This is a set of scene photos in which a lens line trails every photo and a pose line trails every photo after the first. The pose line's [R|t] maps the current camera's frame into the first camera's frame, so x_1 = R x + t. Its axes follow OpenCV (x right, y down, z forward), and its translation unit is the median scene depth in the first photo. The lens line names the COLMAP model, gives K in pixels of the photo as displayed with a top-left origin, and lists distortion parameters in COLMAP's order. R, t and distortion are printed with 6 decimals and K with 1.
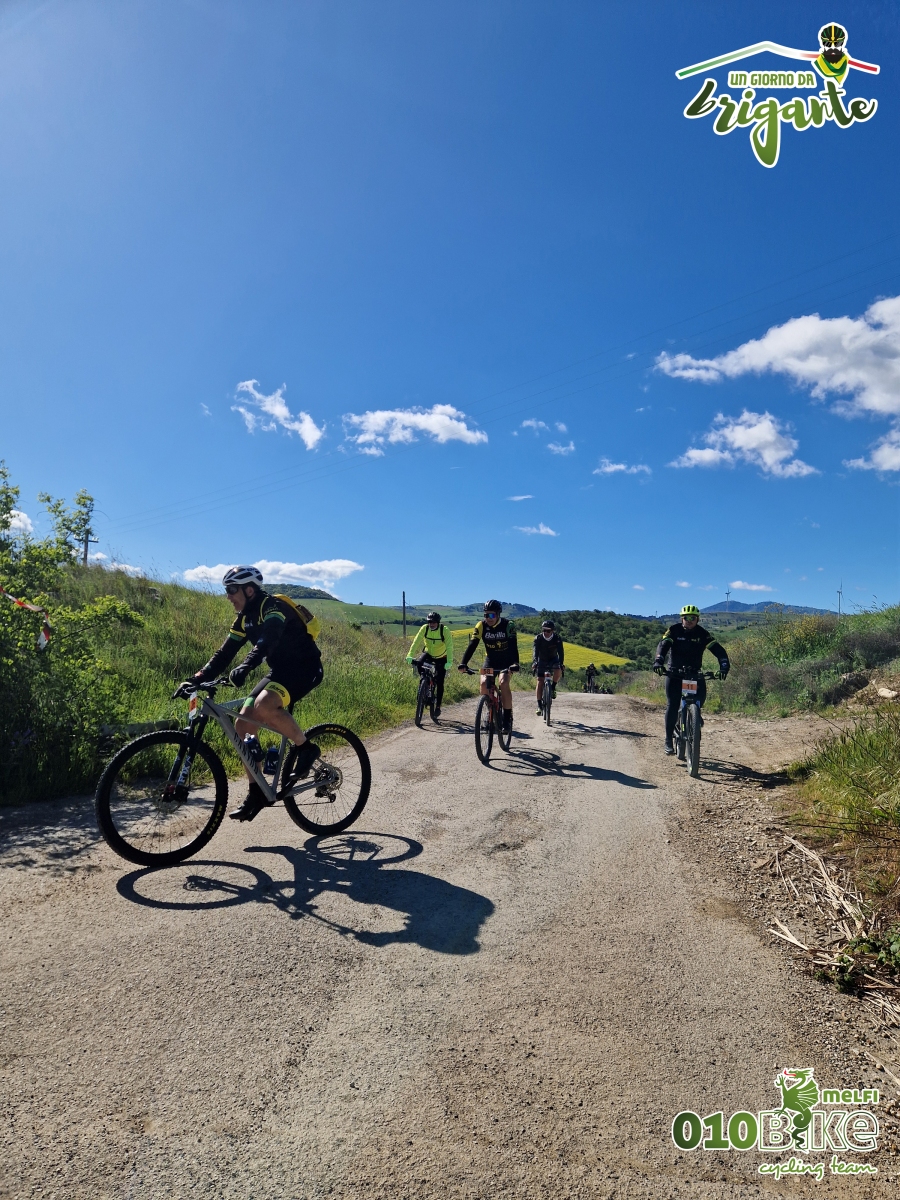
lens RADIAL K [[809.4, 0, 465.2], [0, 809.4, 606.4], [0, 0, 1]] dist [0.088950, -0.068810]
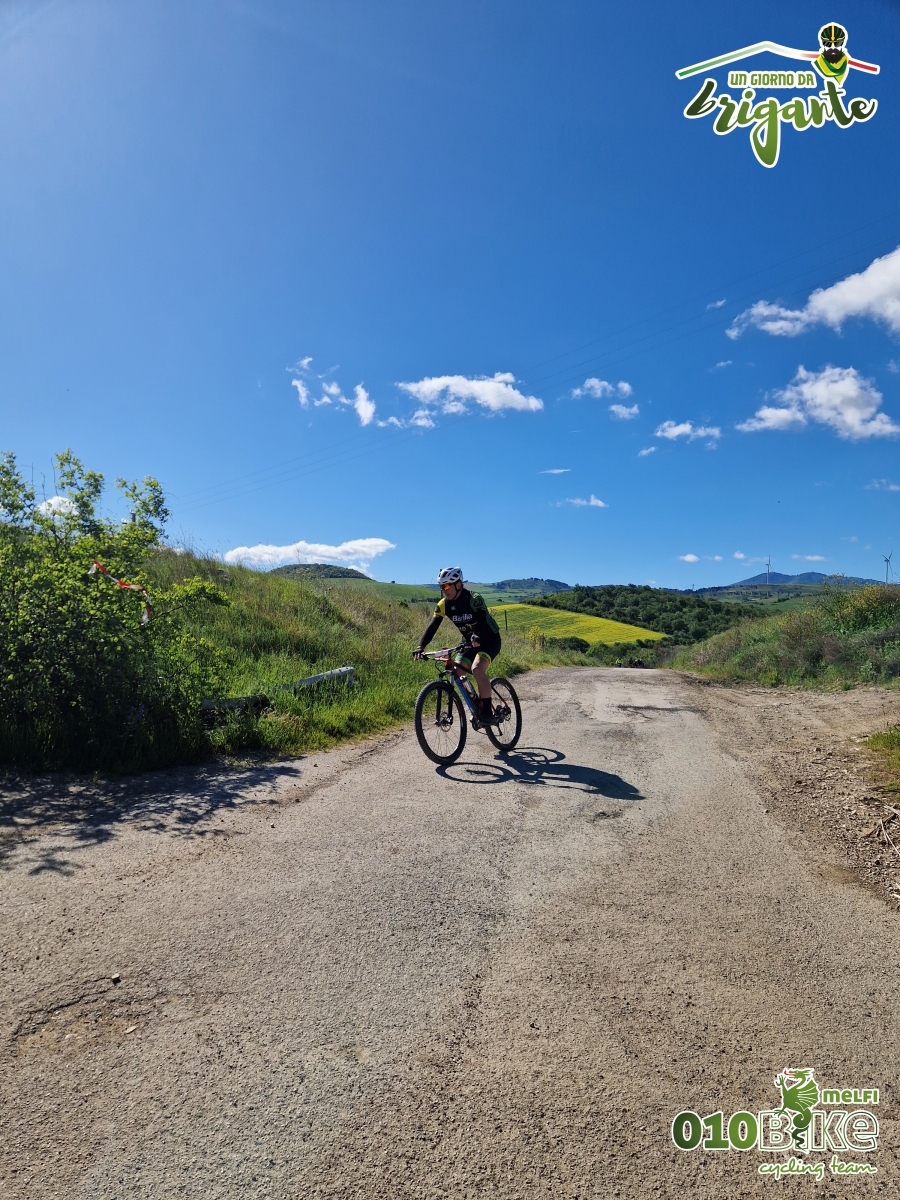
lens RADIAL K [[809.4, 0, 446.6], [0, 809.4, 615.9], [0, 0, 1]] dist [0.088950, -0.068810]
pose [[0.997986, -0.013280, -0.062022, -0.111140], [0.015767, 0.999084, 0.039776, 0.000013], [0.061437, -0.040674, 0.997282, -0.036821]]
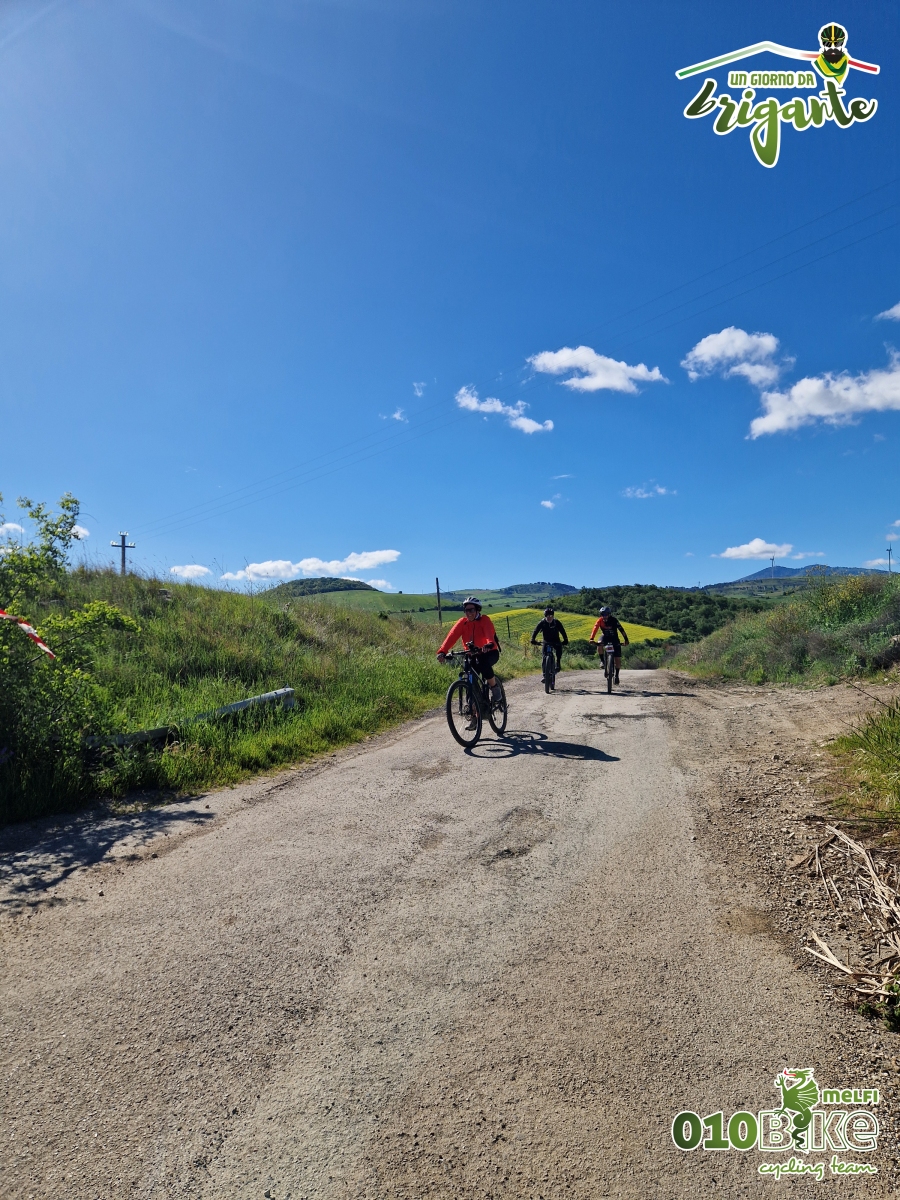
lens RADIAL K [[809.4, 0, 463.3], [0, 809.4, 603.2], [0, 0, 1]] dist [0.088950, -0.068810]
pose [[0.996845, -0.060044, -0.051917, 0.082695], [0.060885, 0.998035, 0.014772, 0.003582], [0.050928, -0.017886, 0.998542, 0.136641]]
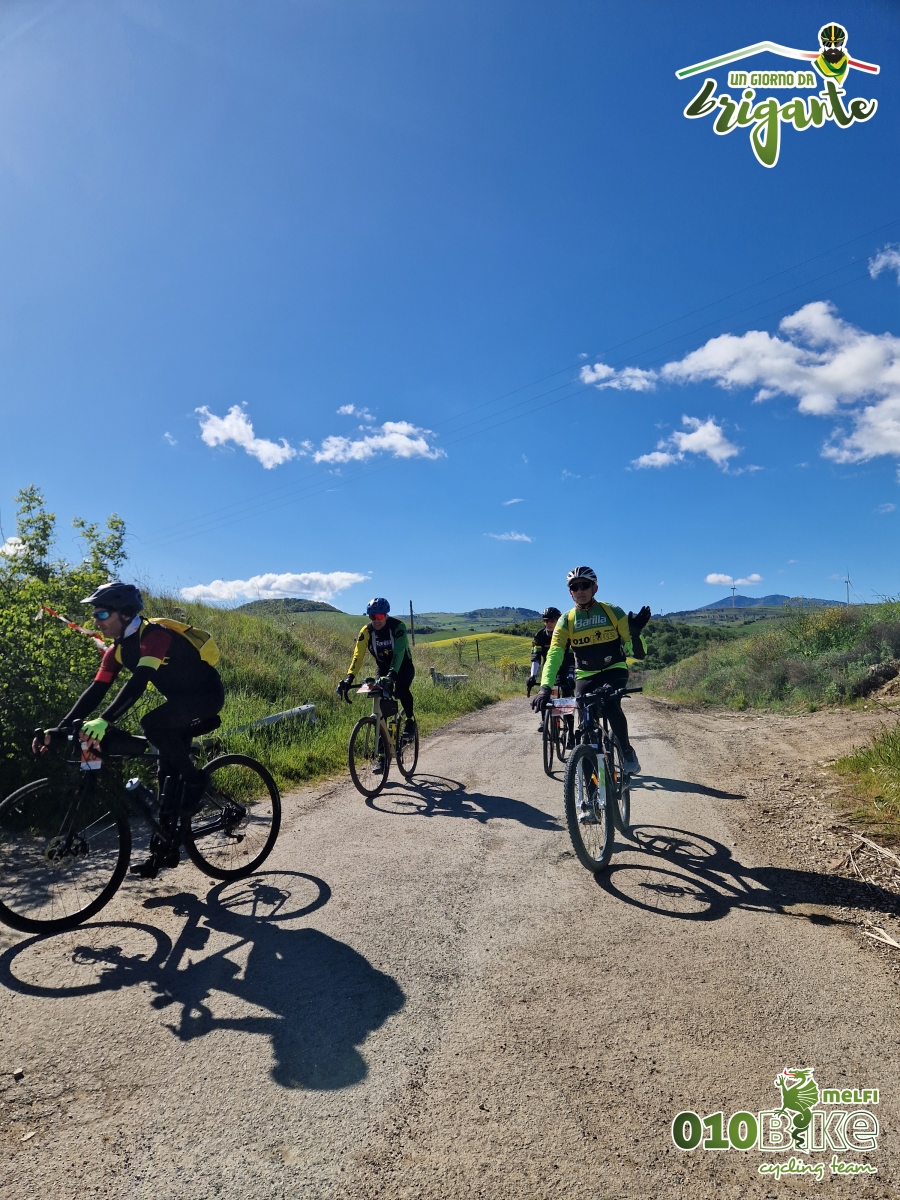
lens RADIAL K [[809.4, 0, 450.0], [0, 809.4, 617.9], [0, 0, 1]] dist [0.088950, -0.068810]
pose [[0.998832, -0.042466, -0.023066, -0.080842], [0.042603, 0.999077, 0.005488, -0.004429], [0.022811, -0.006464, 0.999719, 0.015180]]
